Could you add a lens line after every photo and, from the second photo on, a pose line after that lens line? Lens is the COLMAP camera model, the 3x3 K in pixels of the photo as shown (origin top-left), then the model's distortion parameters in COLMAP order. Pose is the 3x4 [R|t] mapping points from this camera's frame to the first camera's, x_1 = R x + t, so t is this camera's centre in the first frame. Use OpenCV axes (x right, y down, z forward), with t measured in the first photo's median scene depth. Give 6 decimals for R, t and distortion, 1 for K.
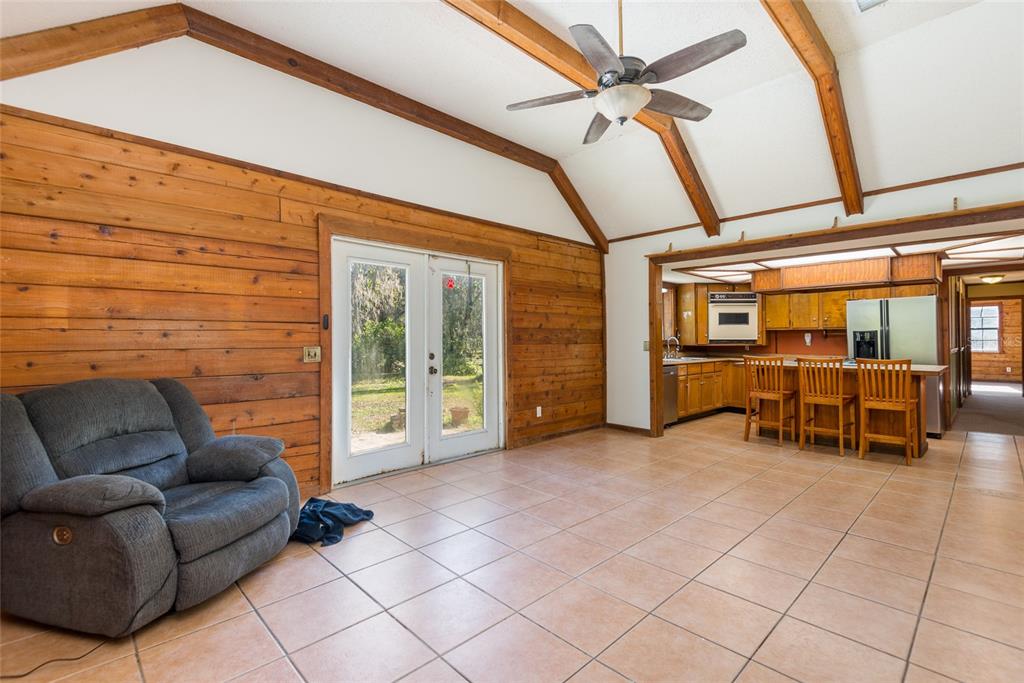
lens RADIAL K [[468.7, 0, 516.8], [0, 468.7, 340.3], [0, 0, 1]] dist [0.010839, -0.000376]
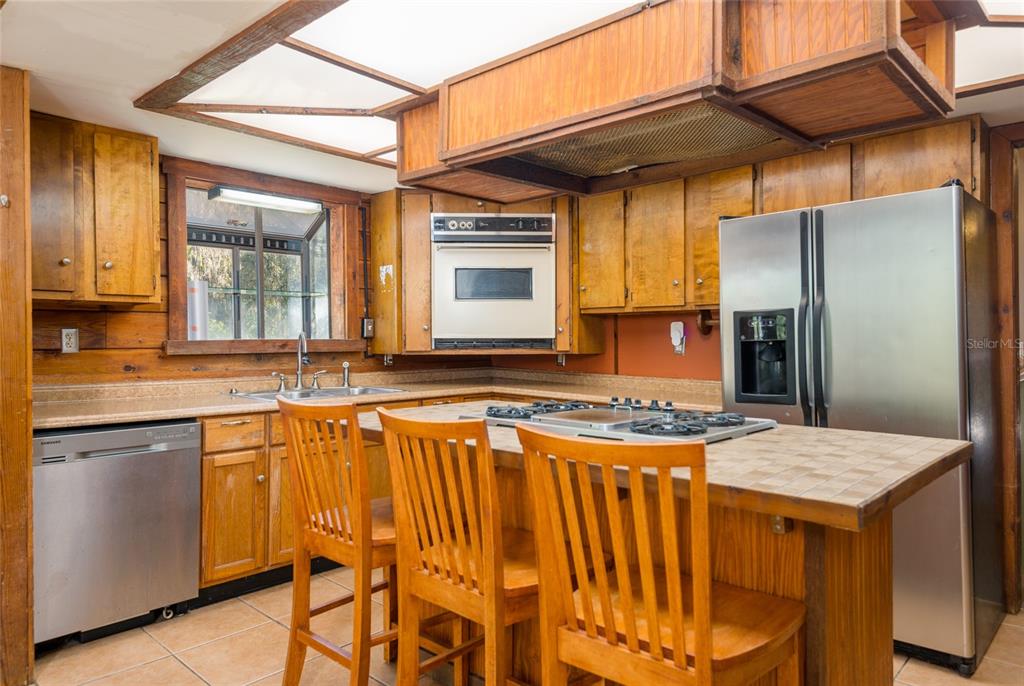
lens RADIAL K [[677.9, 0, 512.4], [0, 677.9, 335.7], [0, 0, 1]] dist [0.007981, 0.002106]
pose [[0.998713, -0.001805, 0.050686, 0.449487], [0.002083, 0.999983, -0.005430, -0.000363], [-0.050675, 0.005529, 0.998700, 0.449638]]
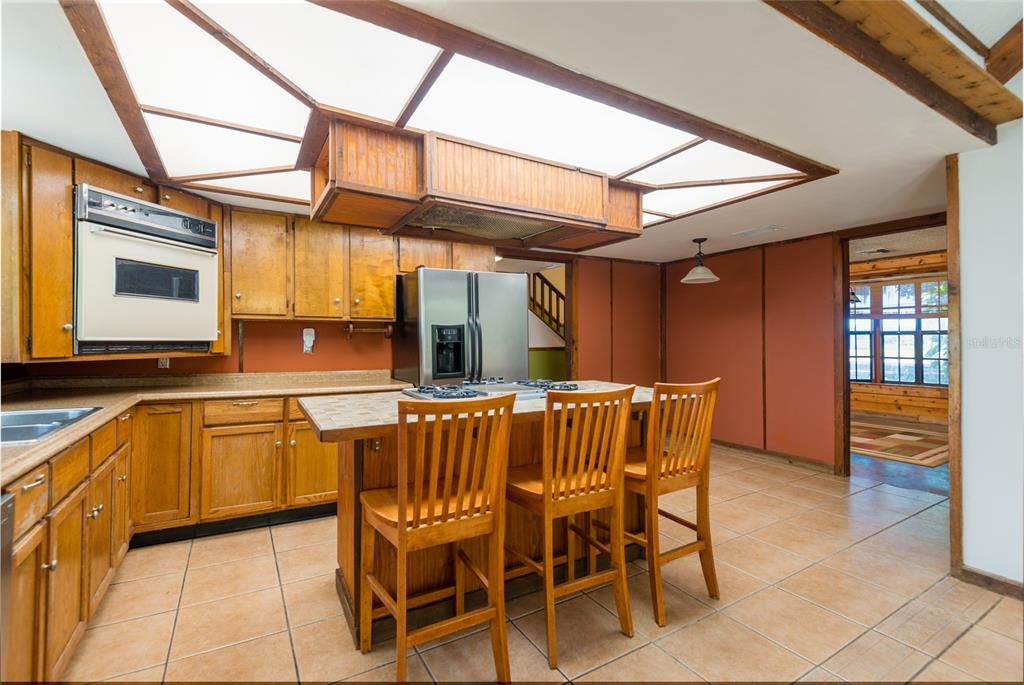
lens RADIAL K [[468.7, 0, 516.2], [0, 468.7, 341.9], [0, 0, 1]] dist [0.010839, -0.000376]
pose [[0.224880, -0.001456, 0.974385, 0.176964], [0.004666, 0.999989, 0.000418, 0.000547], [-0.974375, 0.004452, 0.224885, 0.660845]]
